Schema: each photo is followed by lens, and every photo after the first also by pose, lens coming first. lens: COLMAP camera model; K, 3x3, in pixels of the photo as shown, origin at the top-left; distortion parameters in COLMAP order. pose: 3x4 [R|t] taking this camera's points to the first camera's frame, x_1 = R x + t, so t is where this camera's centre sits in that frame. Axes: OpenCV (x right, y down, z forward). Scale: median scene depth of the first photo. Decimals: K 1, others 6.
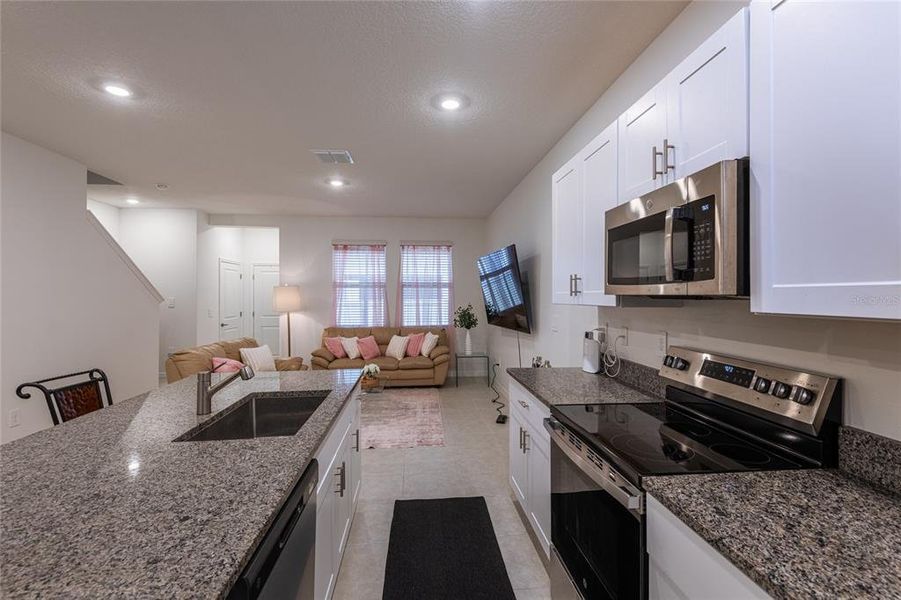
lens RADIAL K [[396.2, 0, 446.6], [0, 396.2, 295.6], [0, 0, 1]] dist [0.017642, -0.022901]
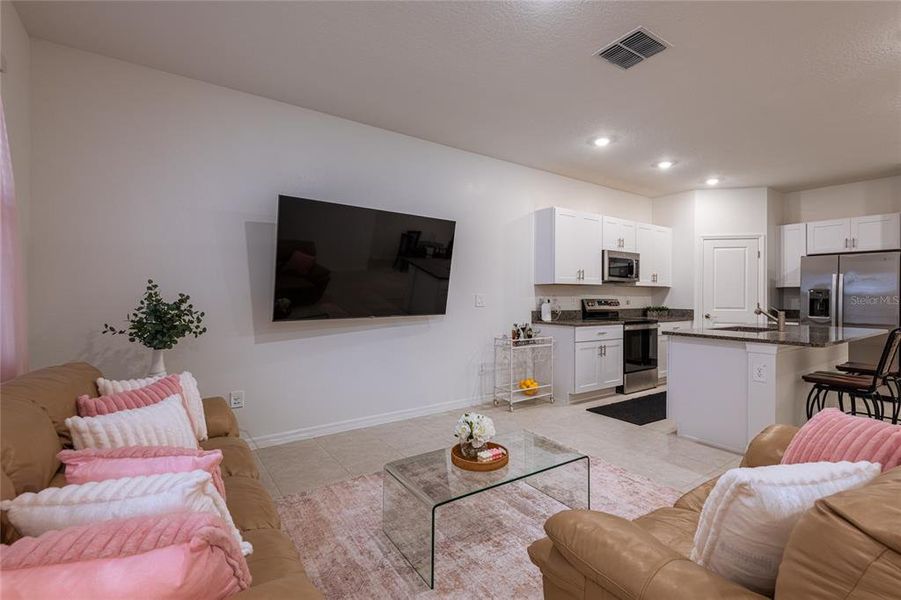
lens RADIAL K [[396.2, 0, 446.6], [0, 396.2, 295.6], [0, 0, 1]] dist [0.017642, -0.022901]
pose [[-0.476965, -0.002557, 0.878919, -0.468707], [-0.006179, 0.999981, -0.000443, 0.035472], [-0.878901, -0.005642, -0.476972, 1.039736]]
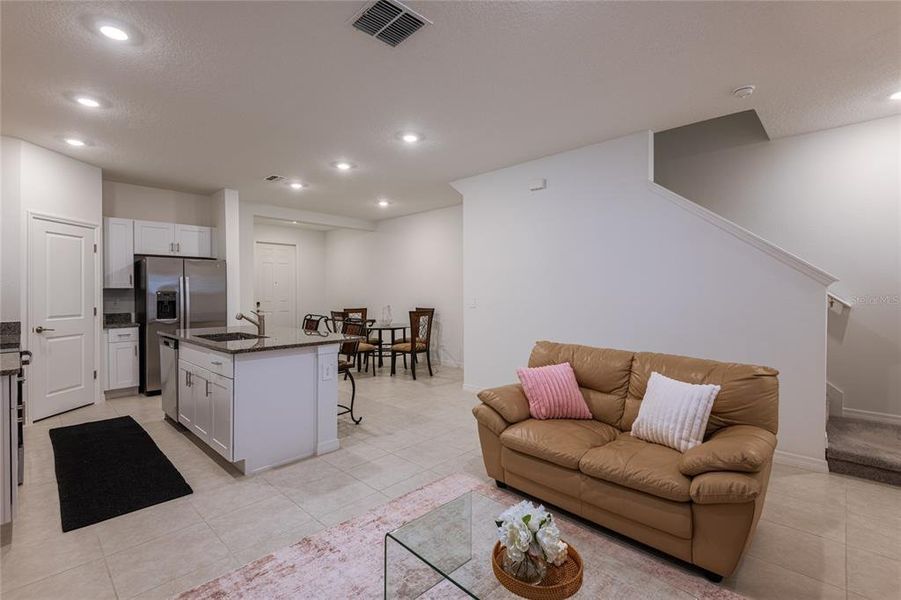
lens RADIAL K [[408.7, 0, 449.2], [0, 408.7, 295.4], [0, 0, 1]] dist [-0.001768, -0.000573]
pose [[-0.746487, 0.009478, -0.665333, 0.038067], [0.005603, 0.999953, 0.007959, 0.021278], [0.665377, 0.002214, -0.746505, 0.982818]]
